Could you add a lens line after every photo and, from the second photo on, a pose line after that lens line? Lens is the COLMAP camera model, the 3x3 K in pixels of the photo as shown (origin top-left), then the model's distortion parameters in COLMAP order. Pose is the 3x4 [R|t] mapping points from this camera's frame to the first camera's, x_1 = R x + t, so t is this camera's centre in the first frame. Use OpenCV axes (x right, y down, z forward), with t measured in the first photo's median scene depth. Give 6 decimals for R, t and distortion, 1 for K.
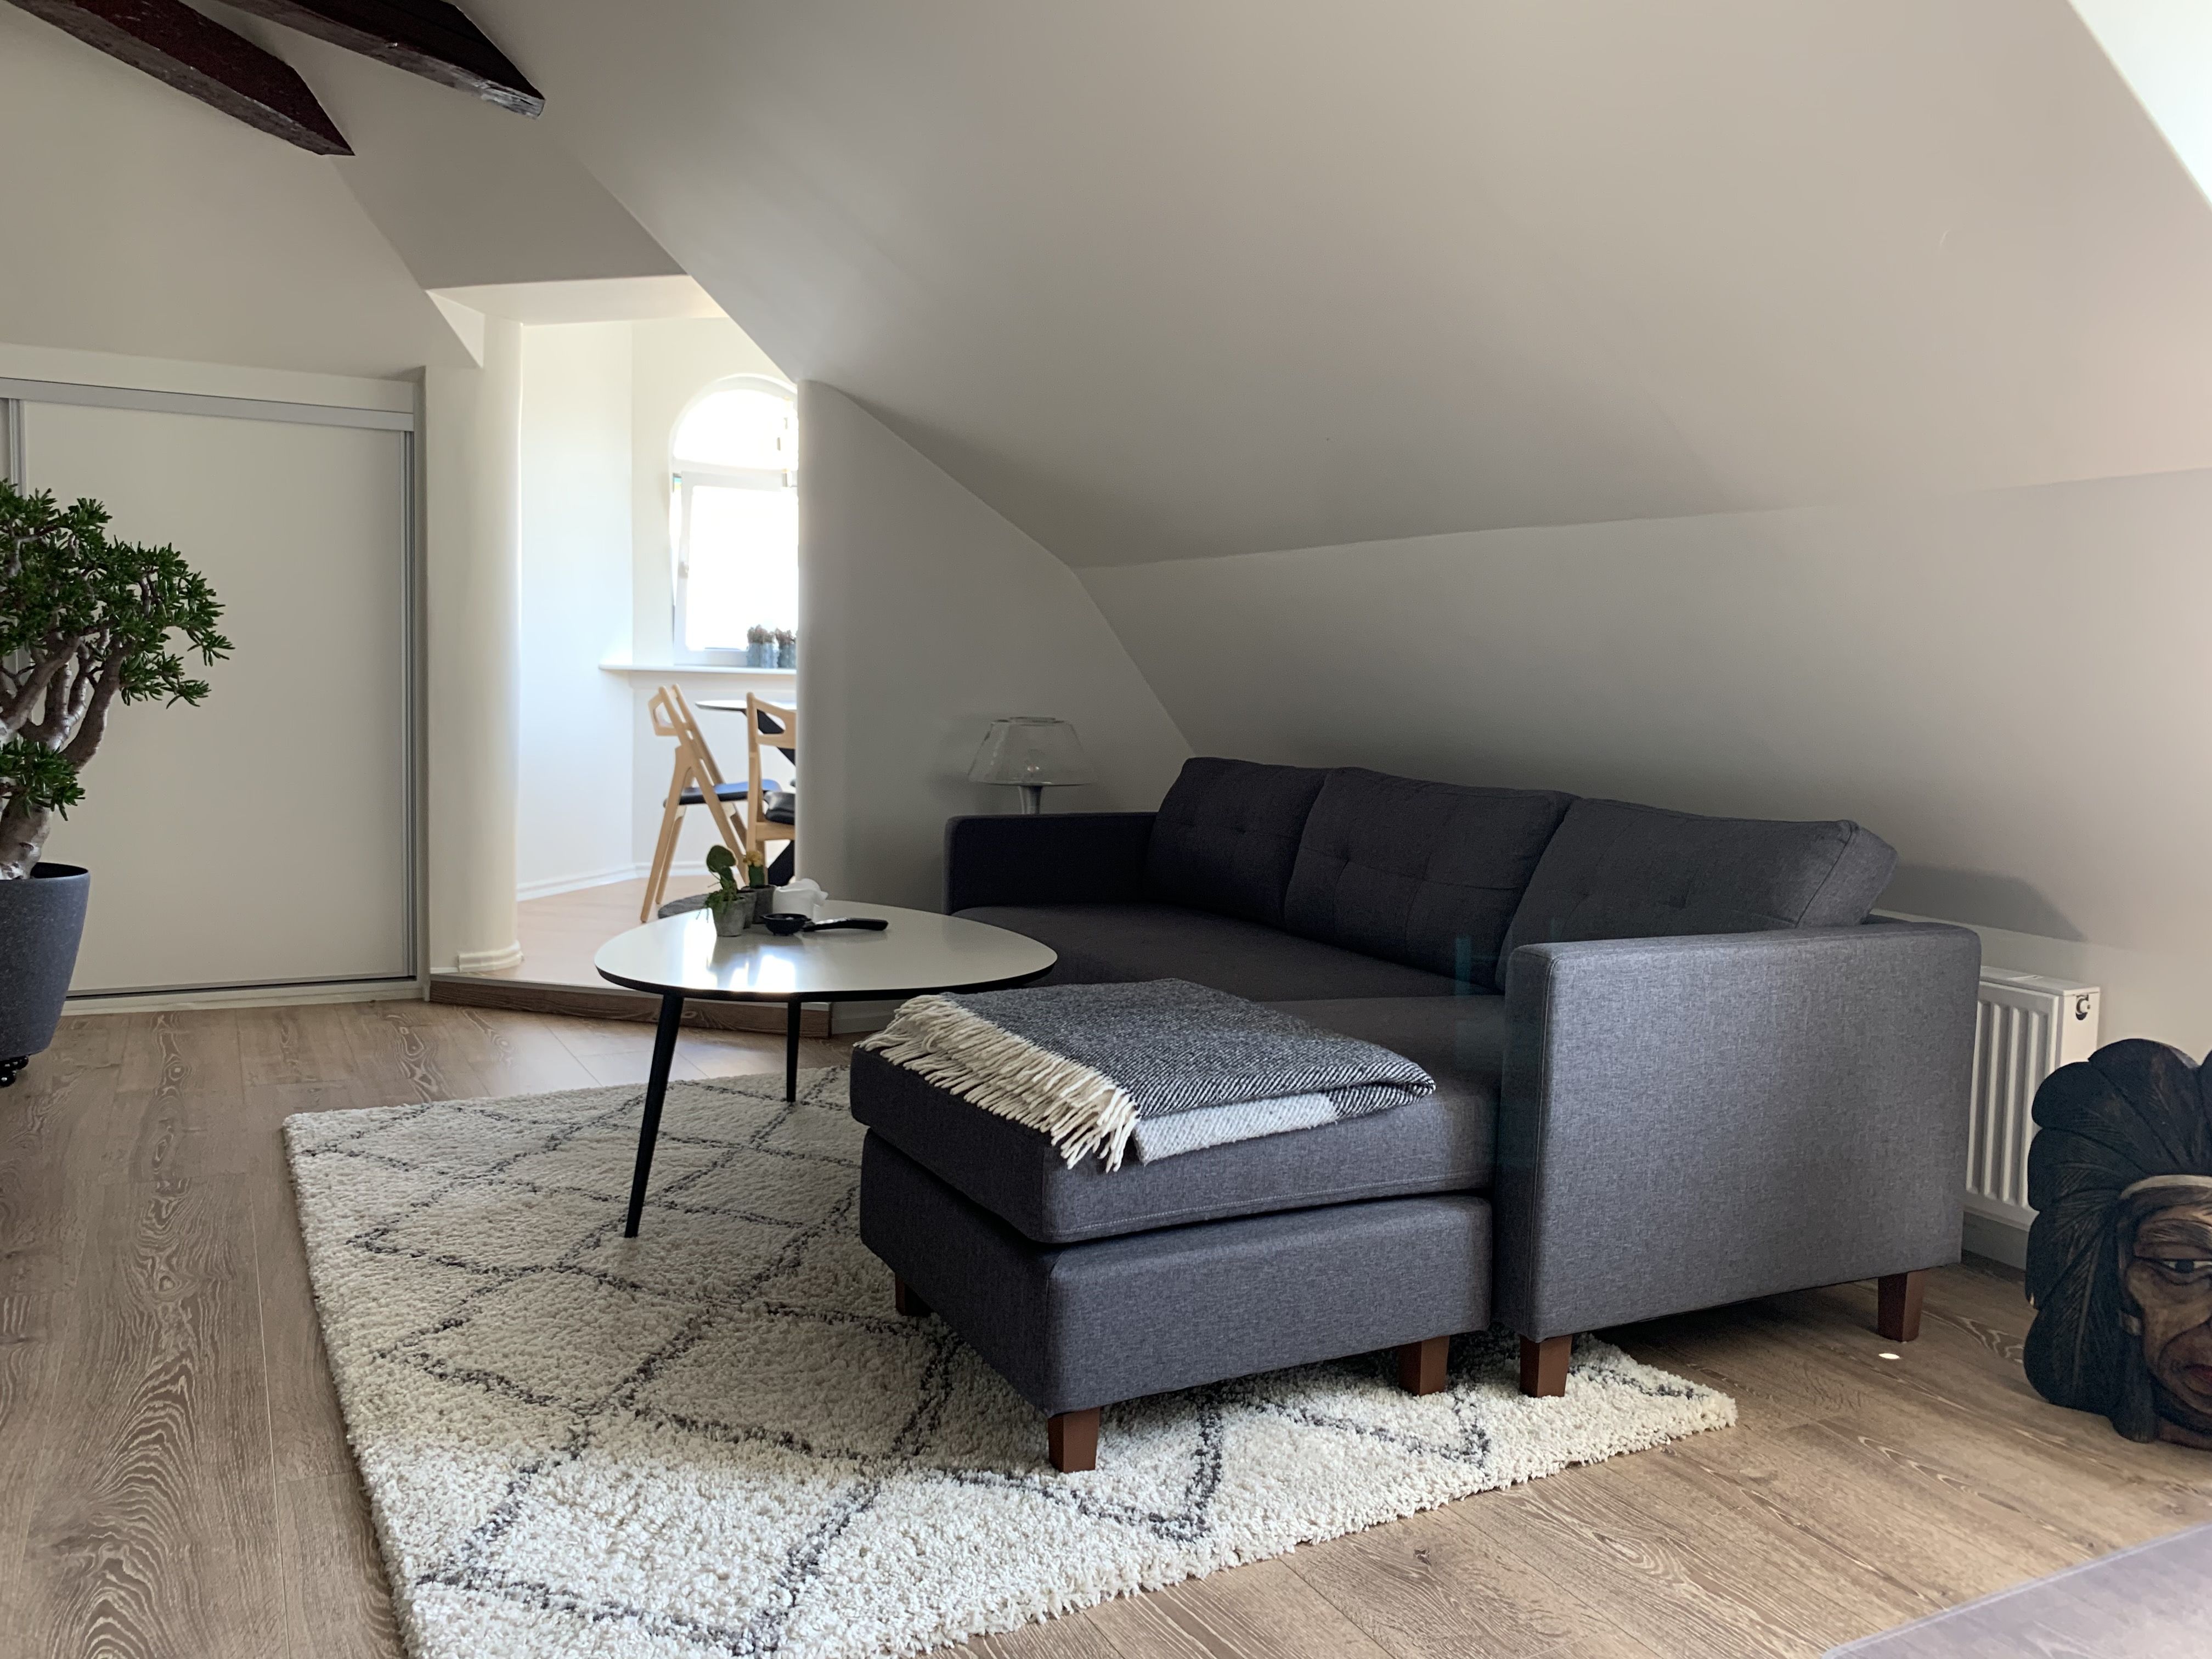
lens RADIAL K [[1682.6, 0, 1100.5], [0, 1682.6, 793.1], [0, 0, 1]] dist [0.070745, -0.059216]
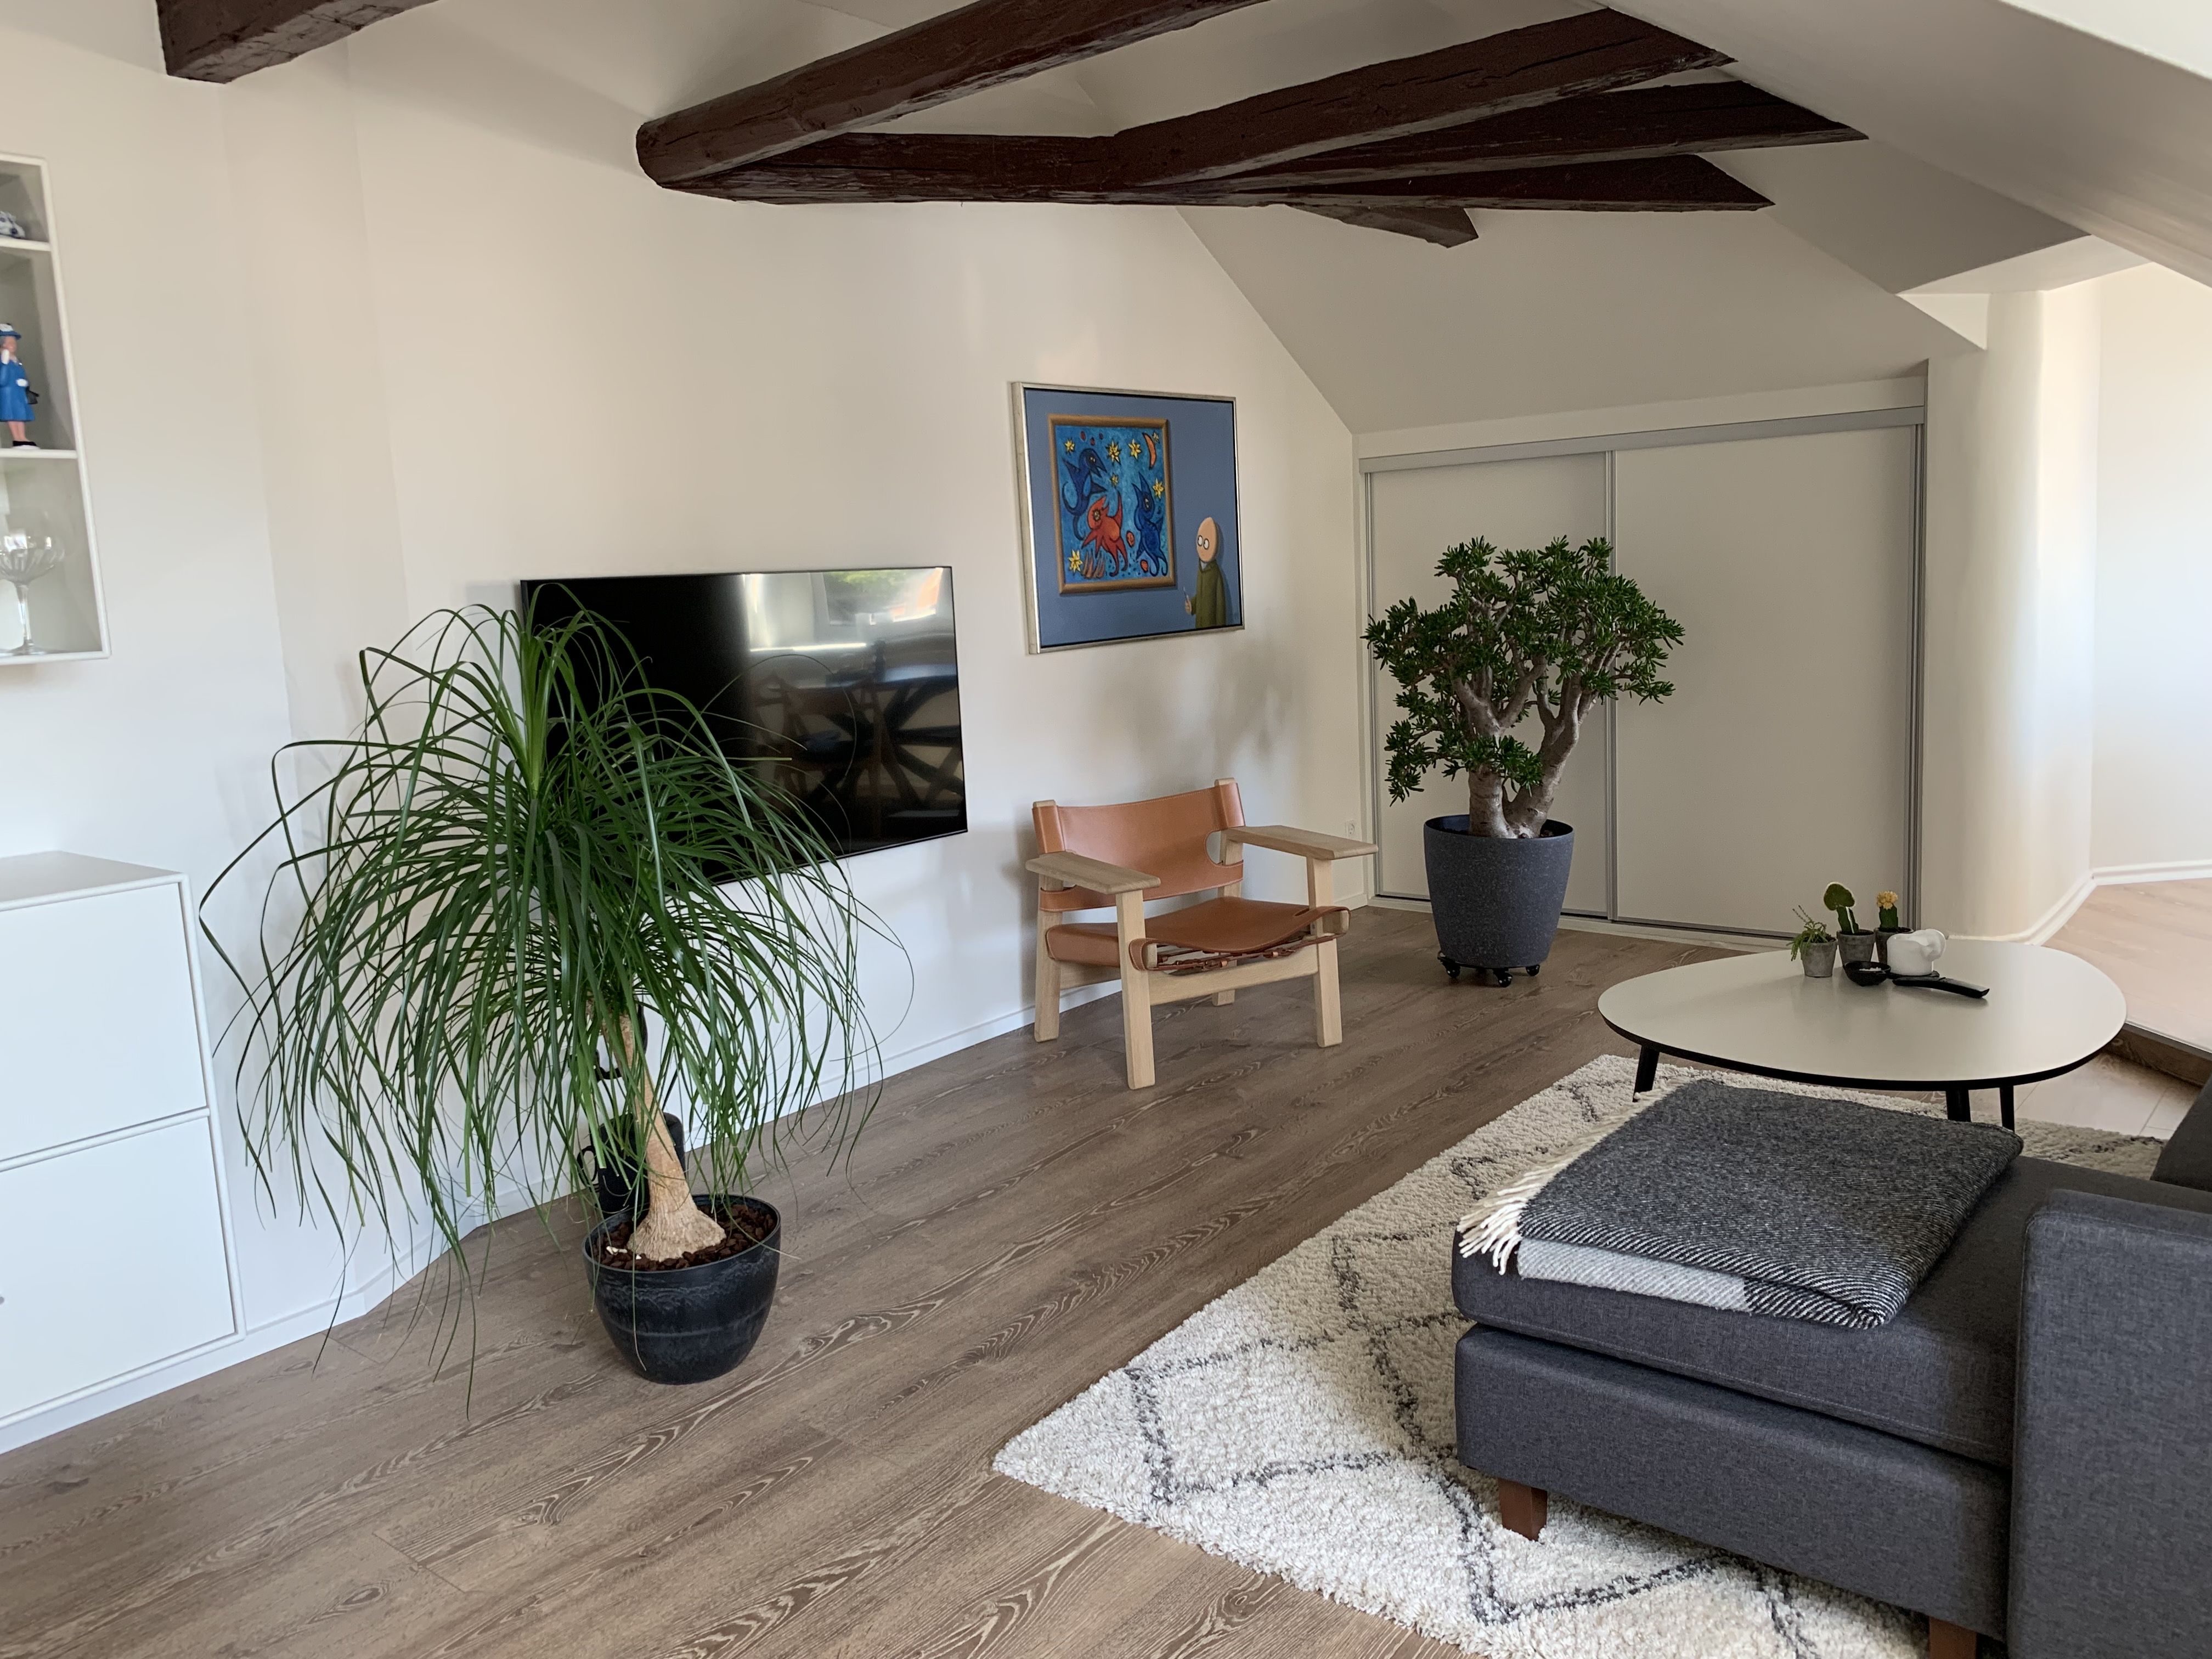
lens RADIAL K [[1692.3, 0, 1108.9], [0, 1692.3, 800.5], [0, 0, 1]] dist [-0.007602, -0.003382]
pose [[0.409236, 0.082173, -0.908721, 0.760080], [-0.014144, 0.996388, 0.083731, -0.144694], [0.912319, -0.021412, 0.408921, 0.299190]]
